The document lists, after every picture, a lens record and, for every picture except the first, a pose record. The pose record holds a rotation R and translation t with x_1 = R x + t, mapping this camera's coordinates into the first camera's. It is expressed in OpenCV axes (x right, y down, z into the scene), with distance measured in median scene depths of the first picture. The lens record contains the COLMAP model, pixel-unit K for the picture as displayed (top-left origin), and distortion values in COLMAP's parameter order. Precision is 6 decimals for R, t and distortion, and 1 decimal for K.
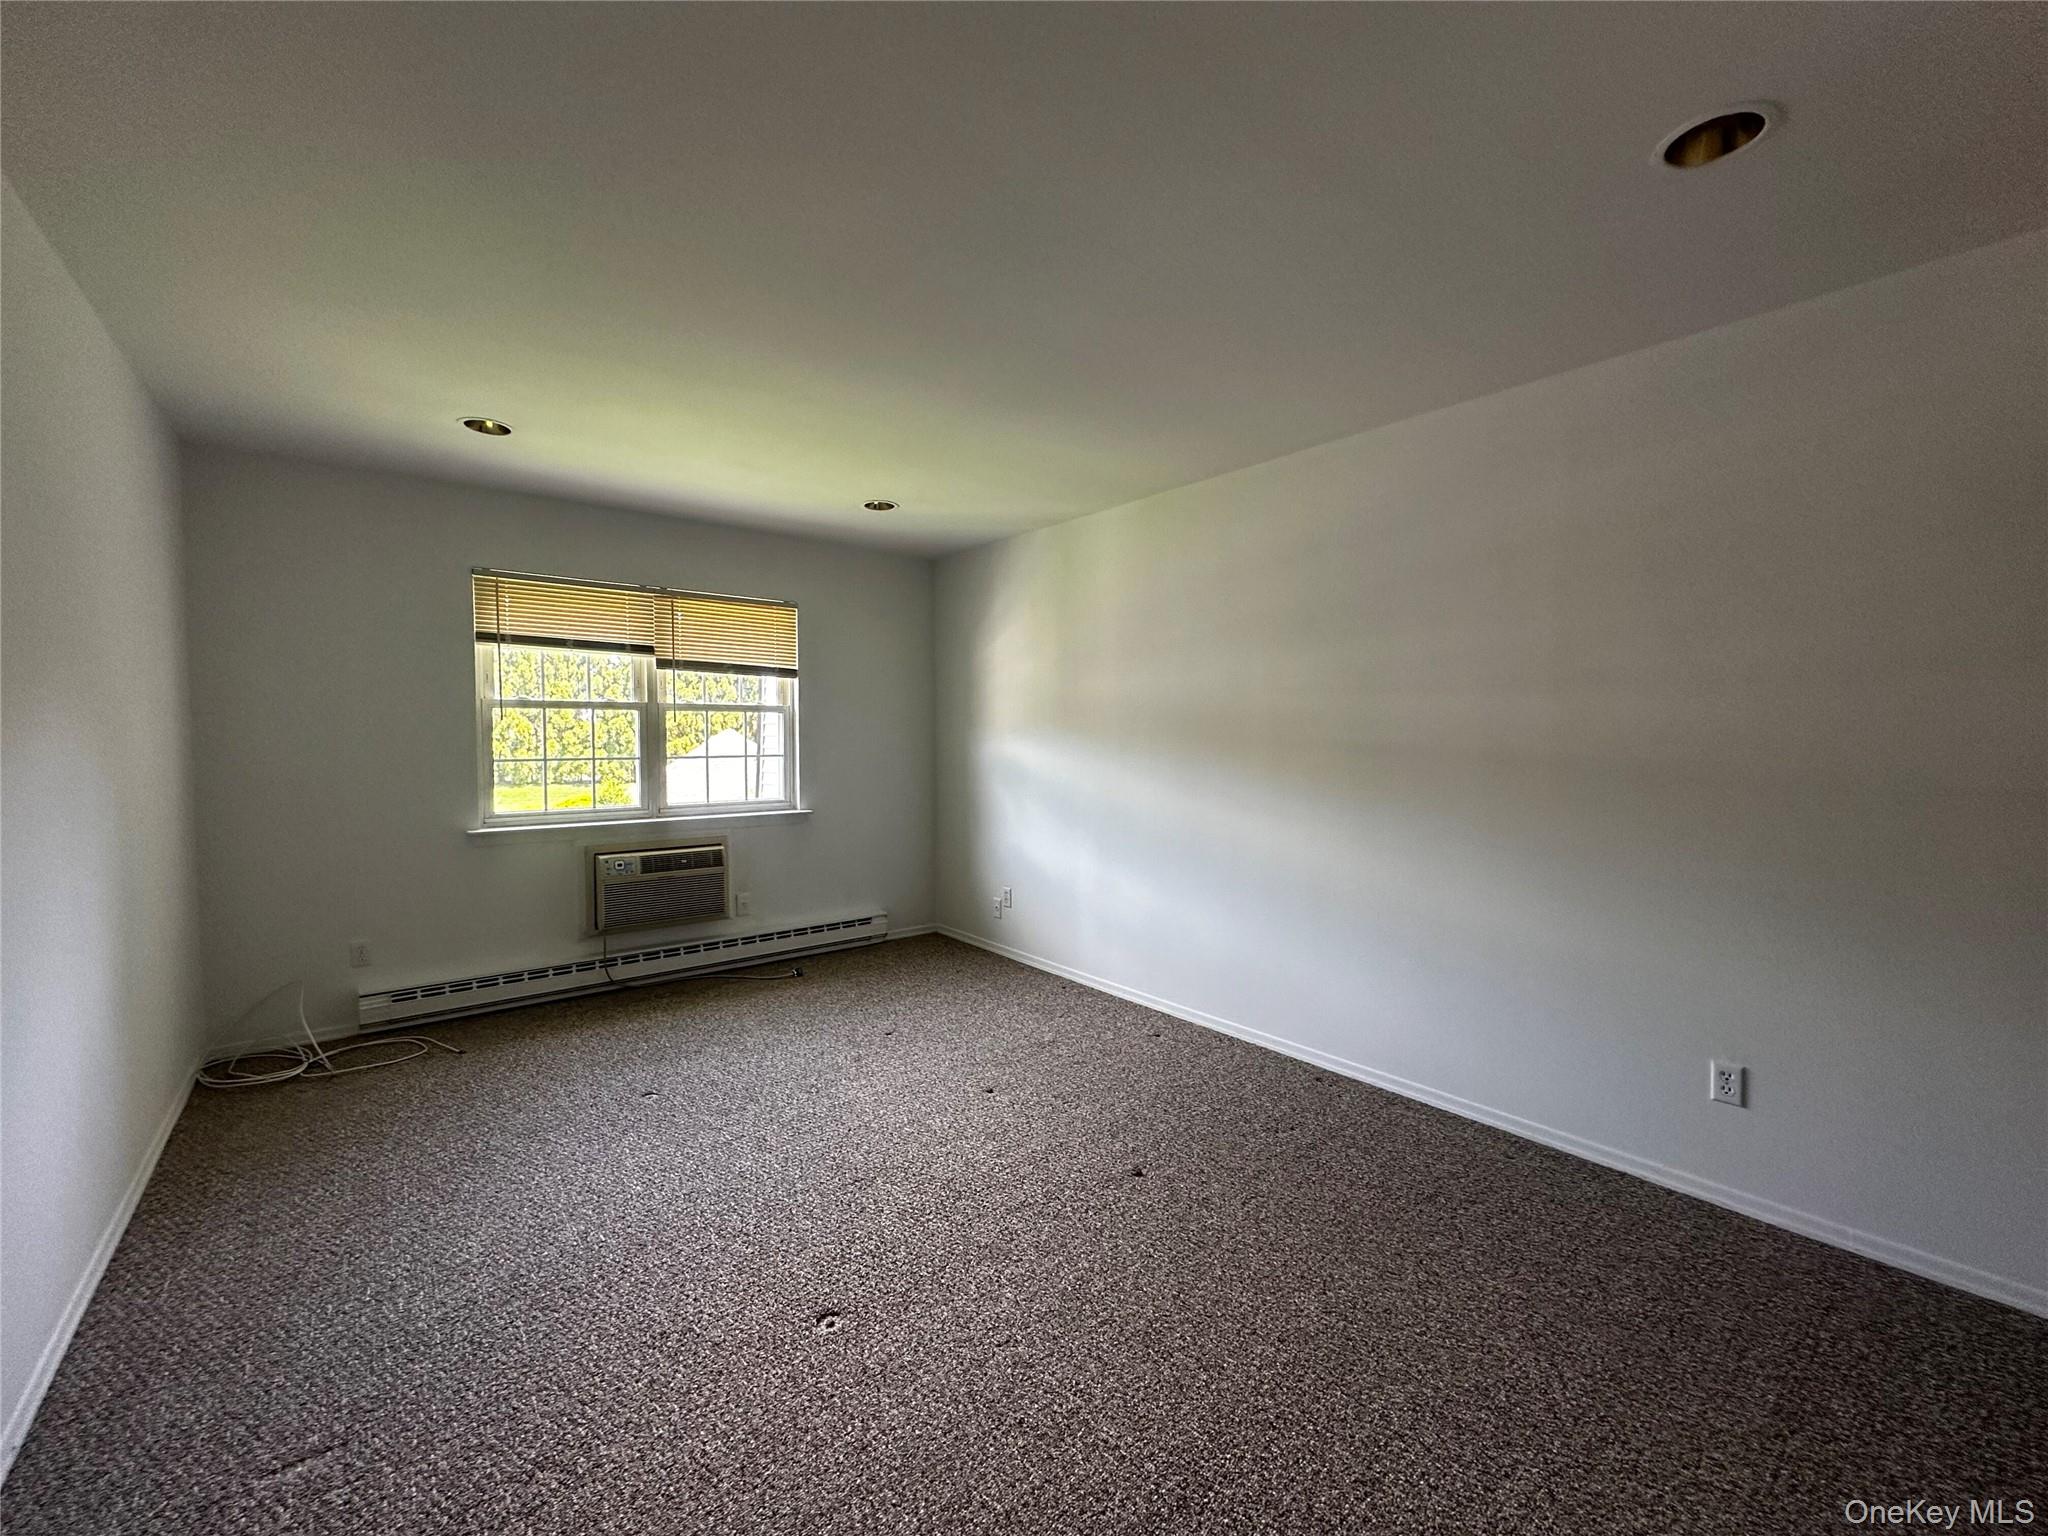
lens RADIAL K [[822.0, 0, 1028.2], [0, 822.0, 764.0], [0, 0, 1]] dist [-0.002343, 0.000234]
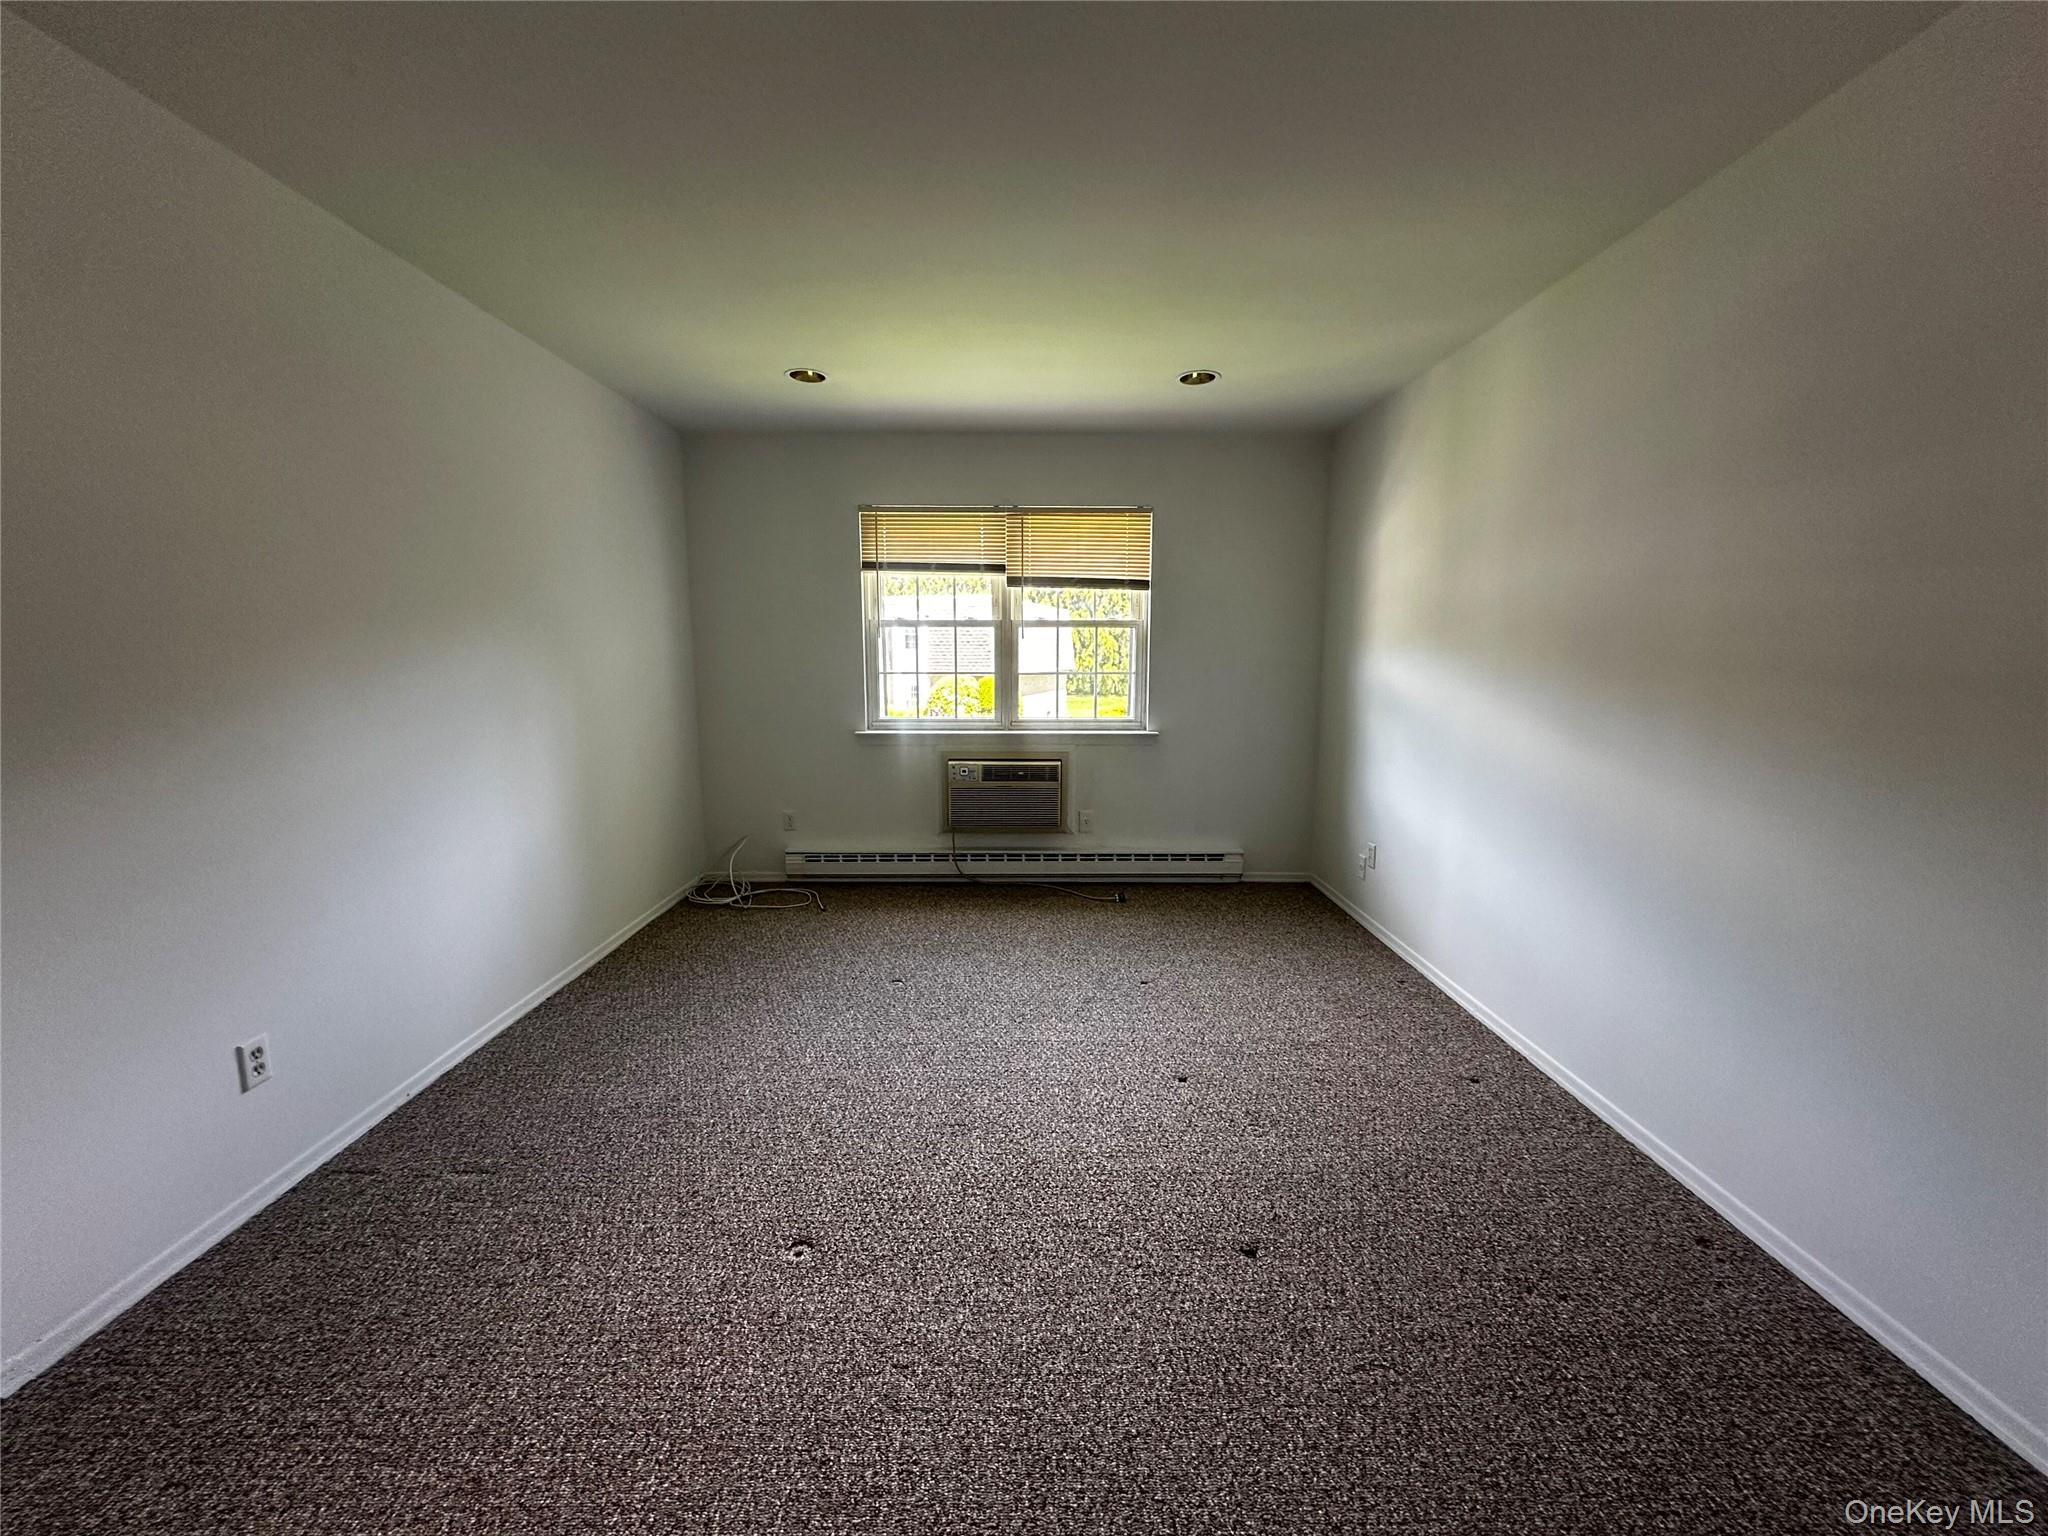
lens RADIAL K [[822.0, 0, 1026.3], [0, 822.0, 765.0], [0, 0, 1]] dist [-0.002343, 0.000234]
pose [[0.777949, 0.087733, -0.622172, 0.244706], [-0.024417, 0.993677, 0.109589, -0.006985], [0.627853, -0.070063, 0.775172, 0.205474]]
